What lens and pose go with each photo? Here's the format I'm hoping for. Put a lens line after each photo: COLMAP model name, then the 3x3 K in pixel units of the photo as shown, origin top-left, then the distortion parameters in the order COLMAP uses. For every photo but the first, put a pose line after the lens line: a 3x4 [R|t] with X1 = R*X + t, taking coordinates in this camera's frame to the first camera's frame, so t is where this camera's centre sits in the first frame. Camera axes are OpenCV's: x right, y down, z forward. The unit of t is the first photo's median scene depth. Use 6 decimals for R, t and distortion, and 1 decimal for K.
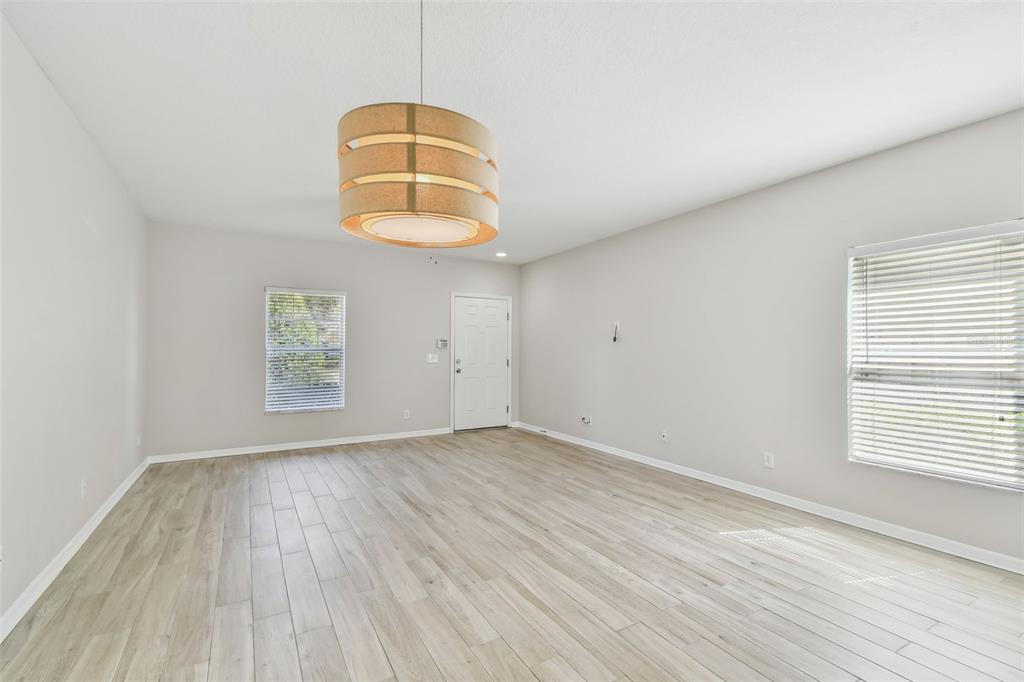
lens RADIAL K [[456.5, 0, 520.4], [0, 456.5, 345.5], [0, 0, 1]] dist [0.059059, -0.029343]
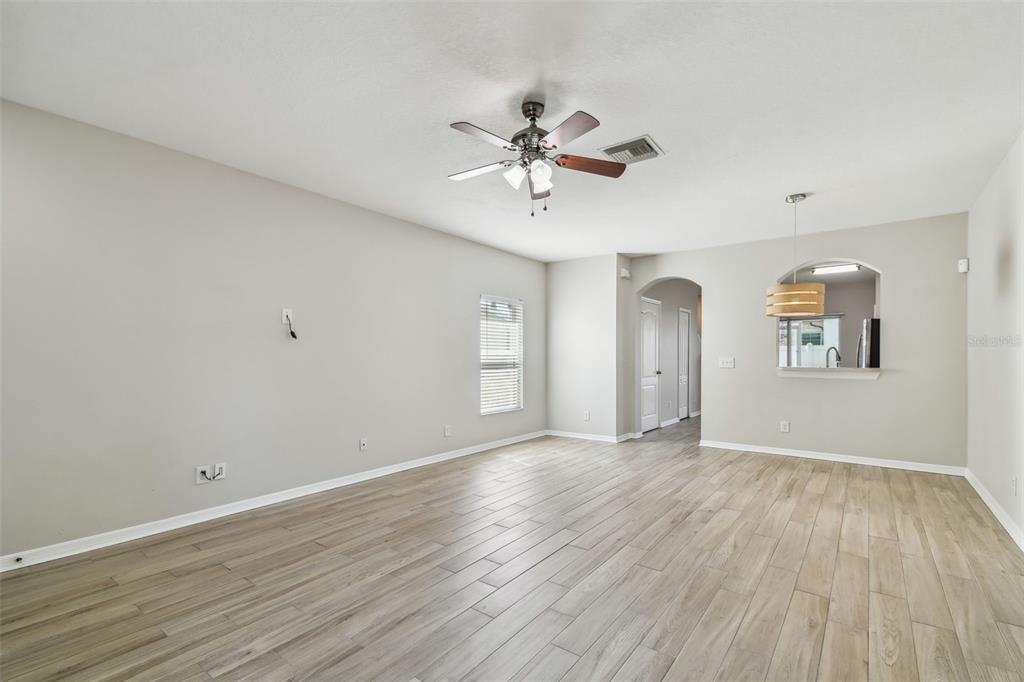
lens RADIAL K [[460.3, 0, 520.3], [0, 460.3, 357.0], [0, 0, 1]] dist [0.061892, -0.029281]
pose [[-0.385482, -0.005553, 0.922698, -1.003347], [-0.013121, 0.999914, 0.000536, 0.026147], [-0.922622, -0.011900, -0.385522, 1.621081]]
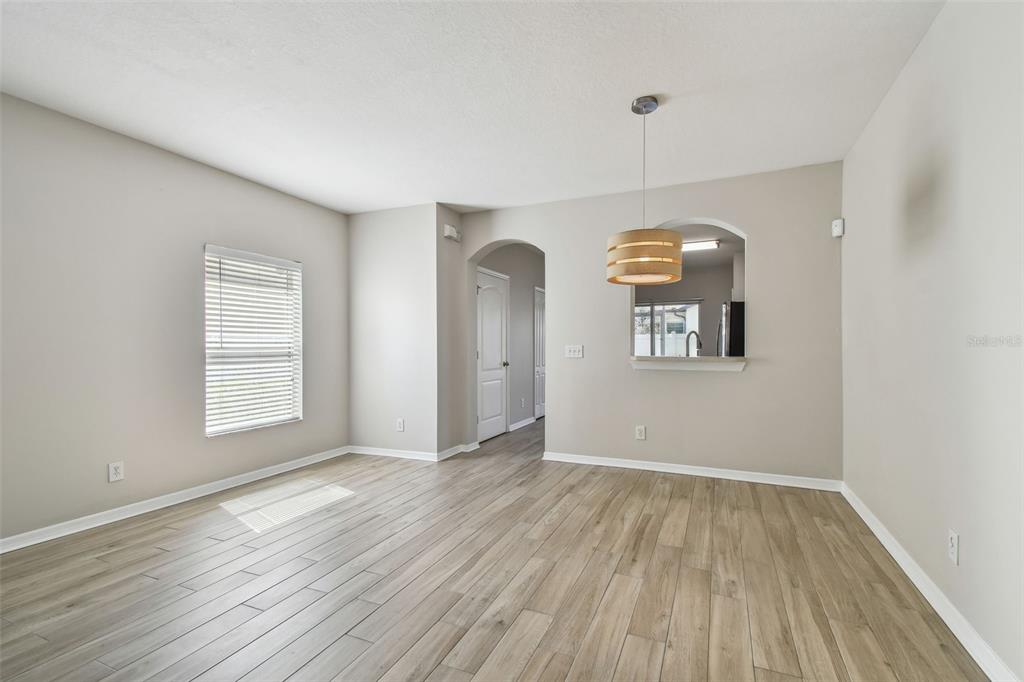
lens RADIAL K [[456.5, 0, 520.4], [0, 456.5, 345.5], [0, 0, 1]] dist [0.059059, -0.029343]
pose [[-0.583022, -0.001559, 0.812455, -0.657230], [-0.009279, 0.999946, -0.004740, 0.029733], [-0.812403, -0.010302, -0.583005, 1.102206]]
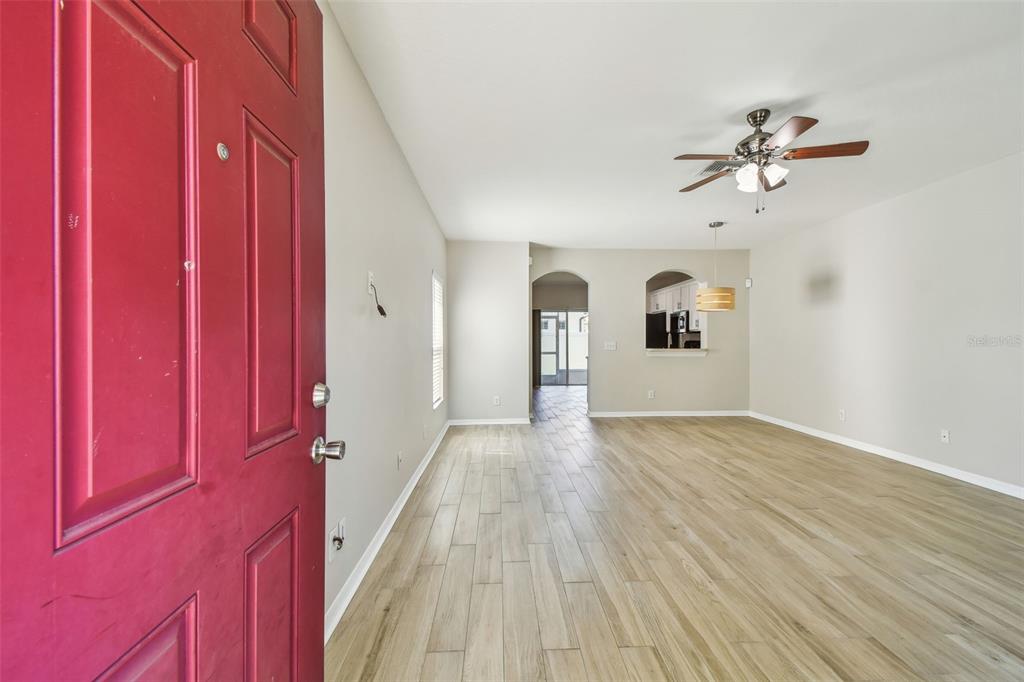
lens RADIAL K [[456.5, 0, 520.4], [0, 456.5, 345.5], [0, 0, 1]] dist [0.059059, -0.029343]
pose [[-0.885305, -0.006304, 0.464968, -0.246075], [-0.006489, 0.999978, 0.001202, 0.036157], [-0.464966, -0.001953, -0.885327, 2.304069]]
